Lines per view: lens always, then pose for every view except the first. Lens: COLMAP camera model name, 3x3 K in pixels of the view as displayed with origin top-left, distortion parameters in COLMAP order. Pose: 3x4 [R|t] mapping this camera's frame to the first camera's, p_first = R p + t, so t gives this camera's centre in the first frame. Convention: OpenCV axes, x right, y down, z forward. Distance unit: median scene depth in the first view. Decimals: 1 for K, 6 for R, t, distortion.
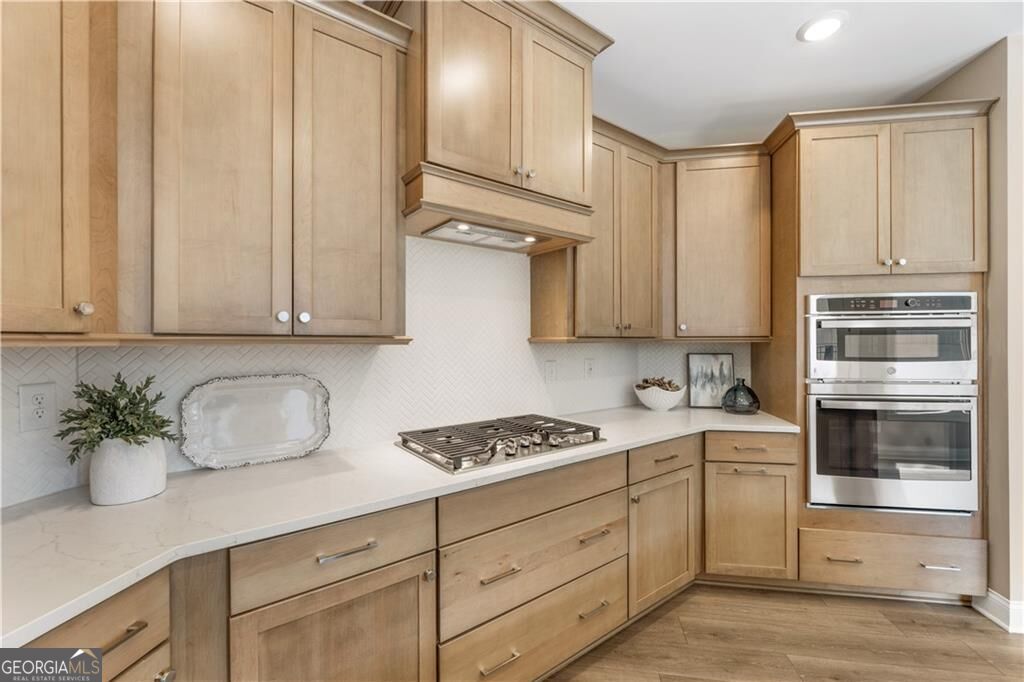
lens RADIAL K [[413.9, 0, 512.2], [0, 413.9, 342.1], [0, 0, 1]] dist [-0.011680, 0.000132]
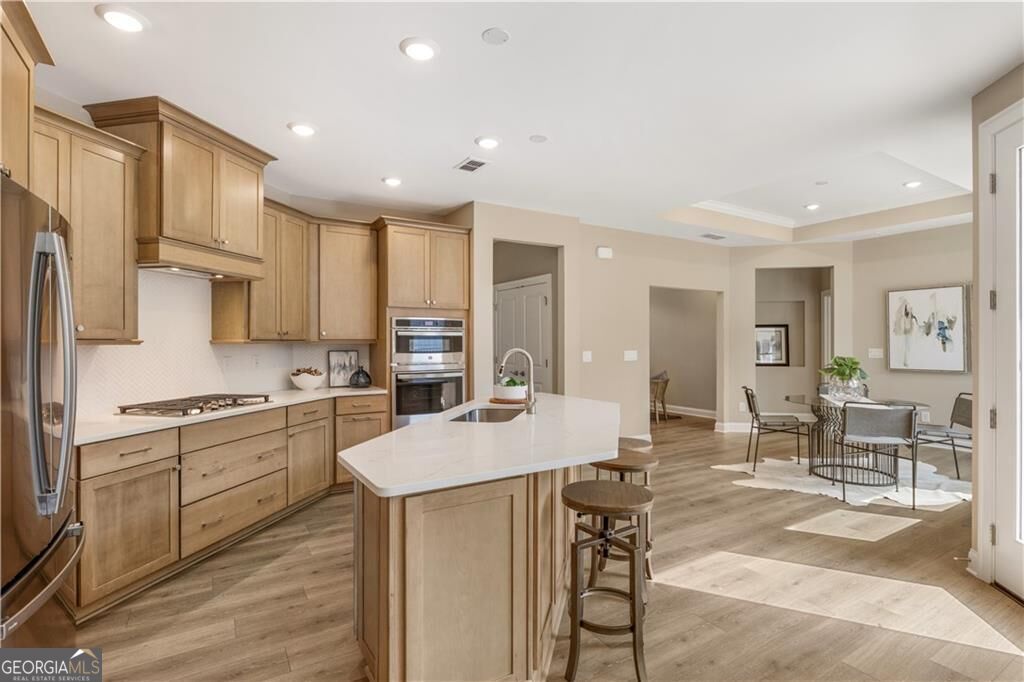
lens RADIAL K [[500.9, 0, 516.1], [0, 500.9, 343.6], [0, 0, 1]] dist [-0.002314, -0.000758]
pose [[0.755552, -0.000957, 0.655087, -0.323363], [0.001165, 0.999999, 0.000117, 0.002706], [-0.655087, 0.000674, 0.755553, -1.067042]]
